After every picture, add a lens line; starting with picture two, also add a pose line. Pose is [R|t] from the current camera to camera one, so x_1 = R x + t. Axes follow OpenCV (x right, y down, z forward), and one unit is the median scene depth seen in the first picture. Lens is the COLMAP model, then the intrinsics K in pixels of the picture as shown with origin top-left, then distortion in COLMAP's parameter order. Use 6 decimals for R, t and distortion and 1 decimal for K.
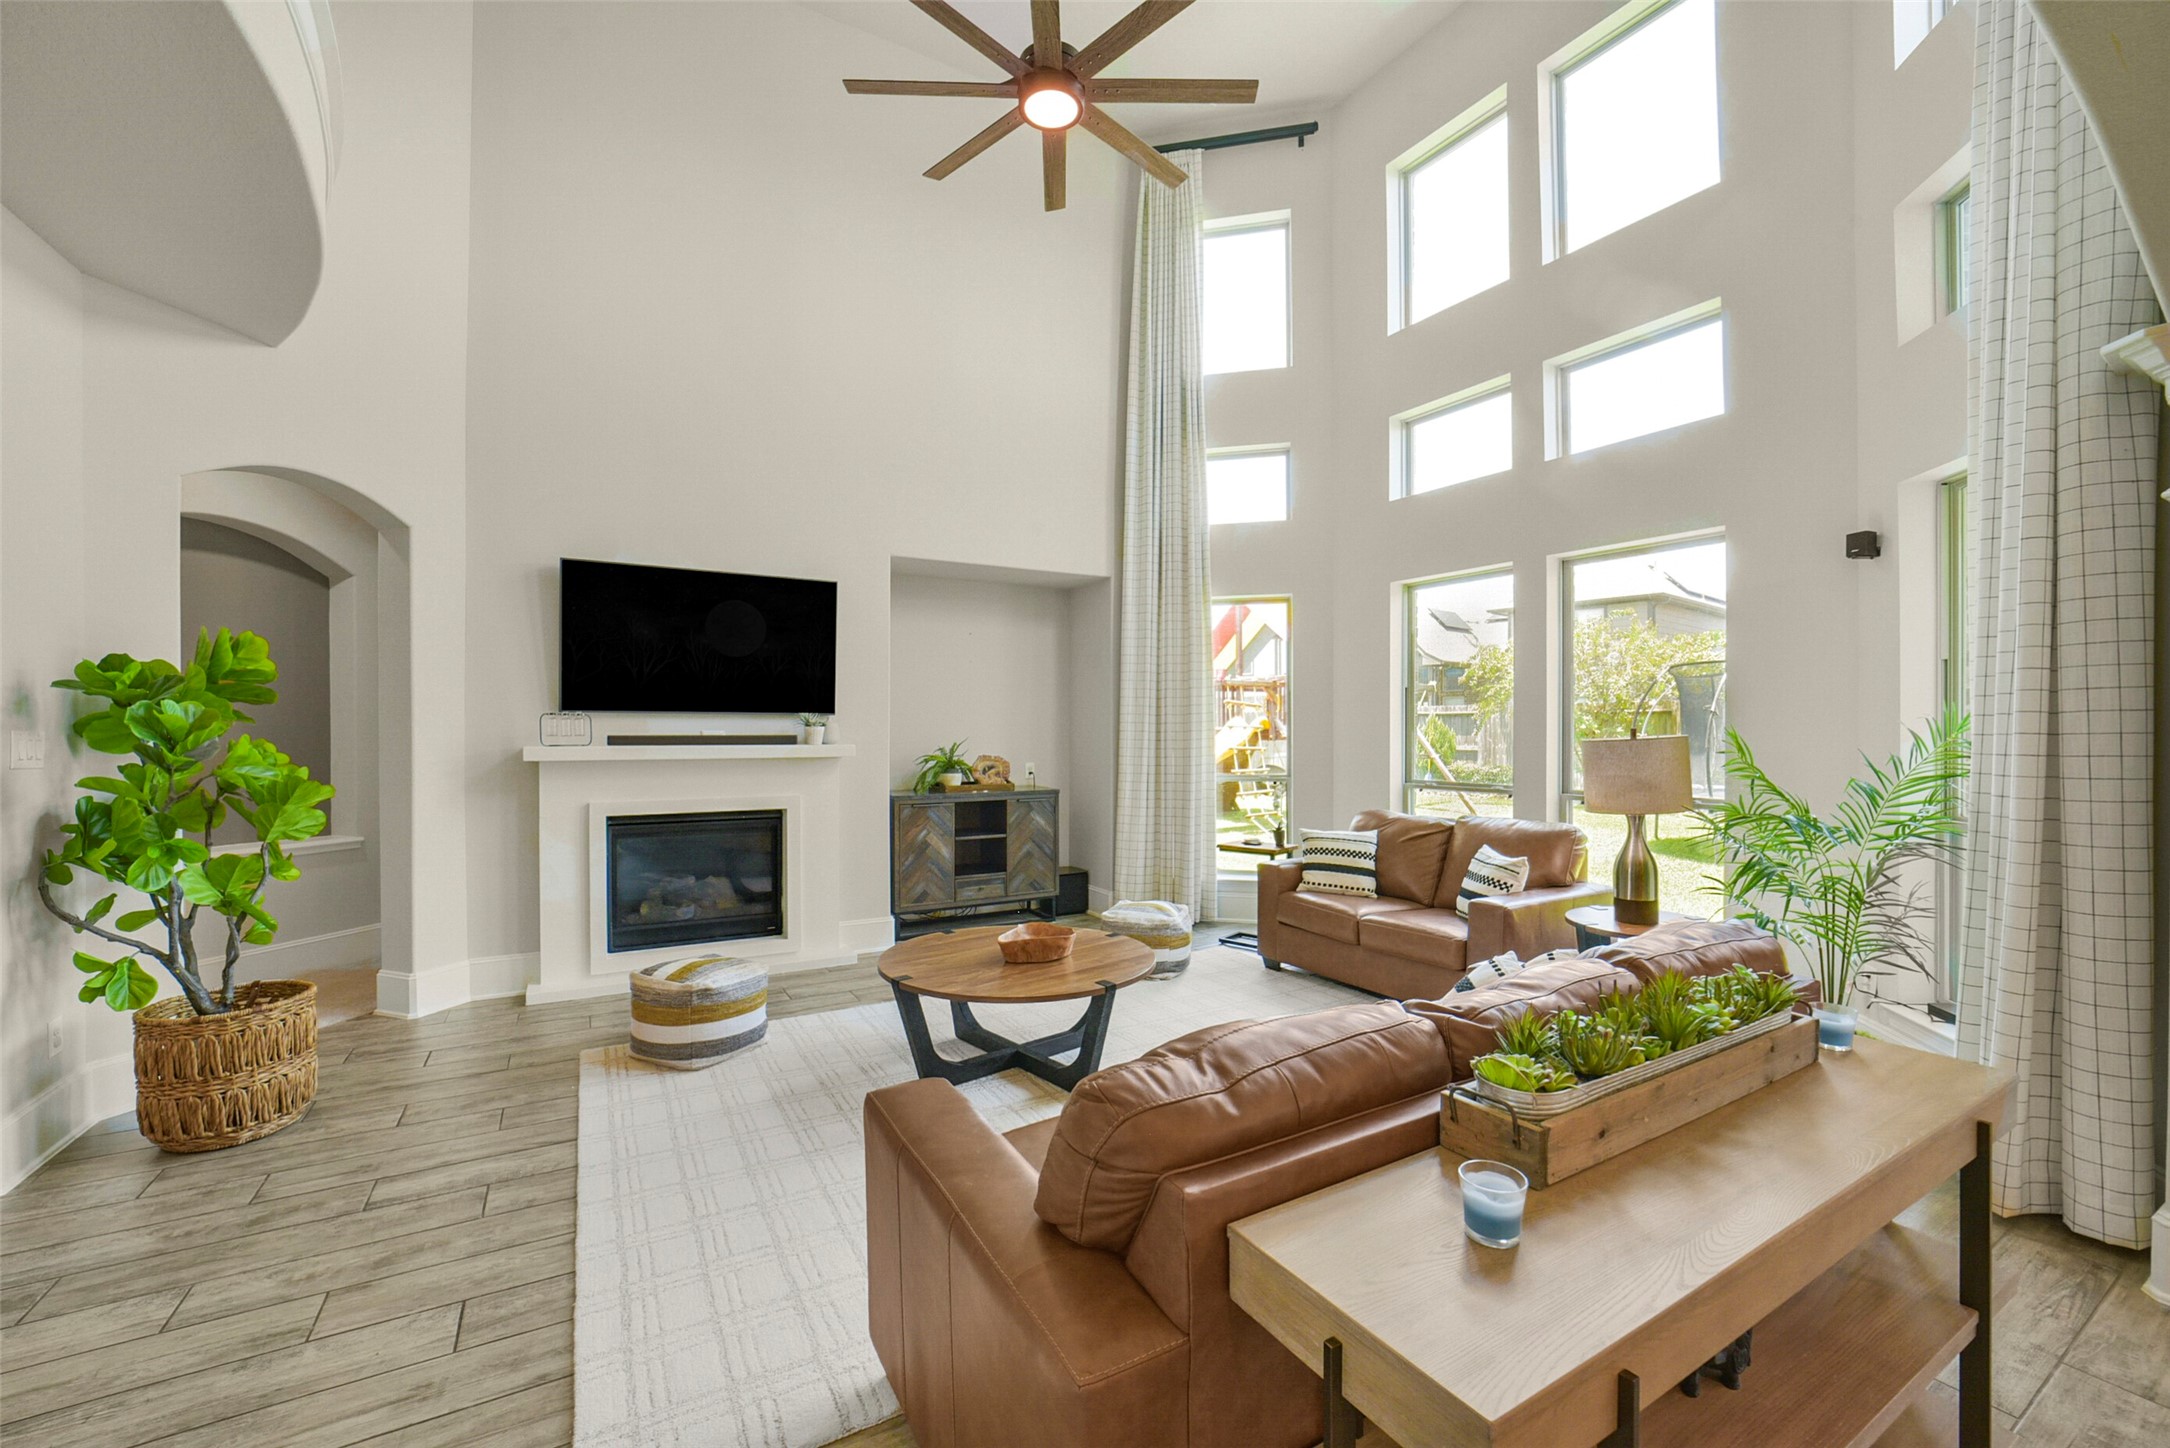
lens RADIAL K [[920.1, 0, 1183.9], [0, 920.1, 736.6], [0, 0, 1]] dist [0.001595, -0.004155]
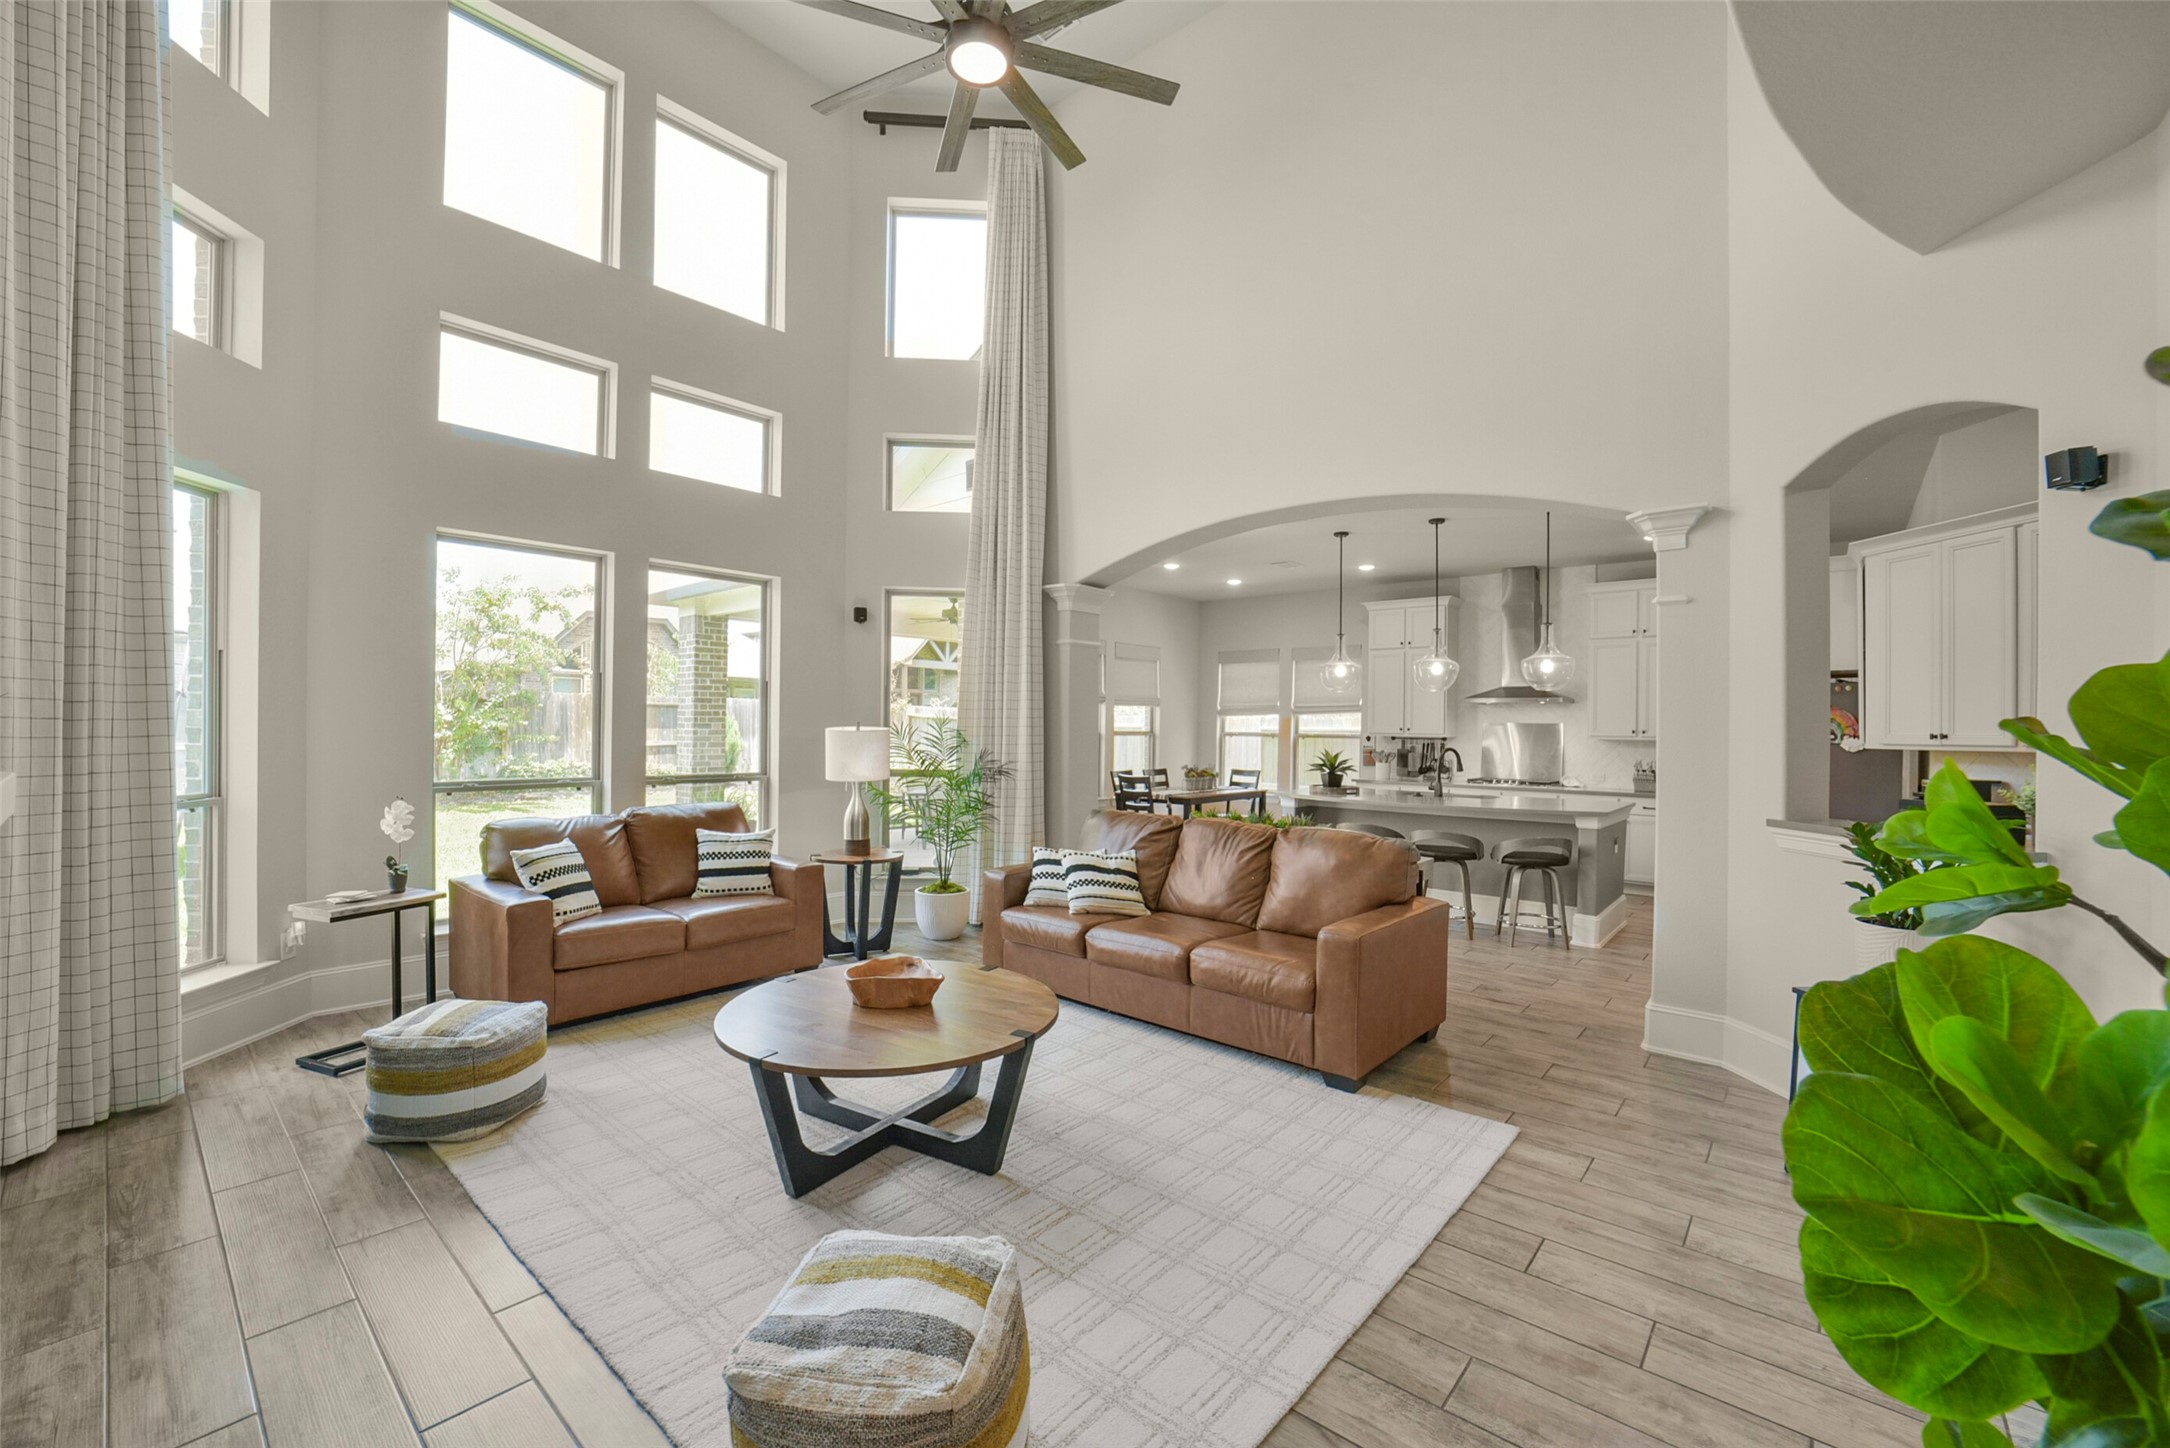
lens RADIAL K [[868.3, 0, 1085.7], [0, 868.3, 734.0], [0, 0, 1]] dist [-0.039014, 0.012020]
pose [[-0.283389, -0.011744, 0.958933, -0.686596], [-0.005375, 0.999929, 0.010658, -0.004996], [-0.958990, -0.002133, -0.283432, 0.770188]]
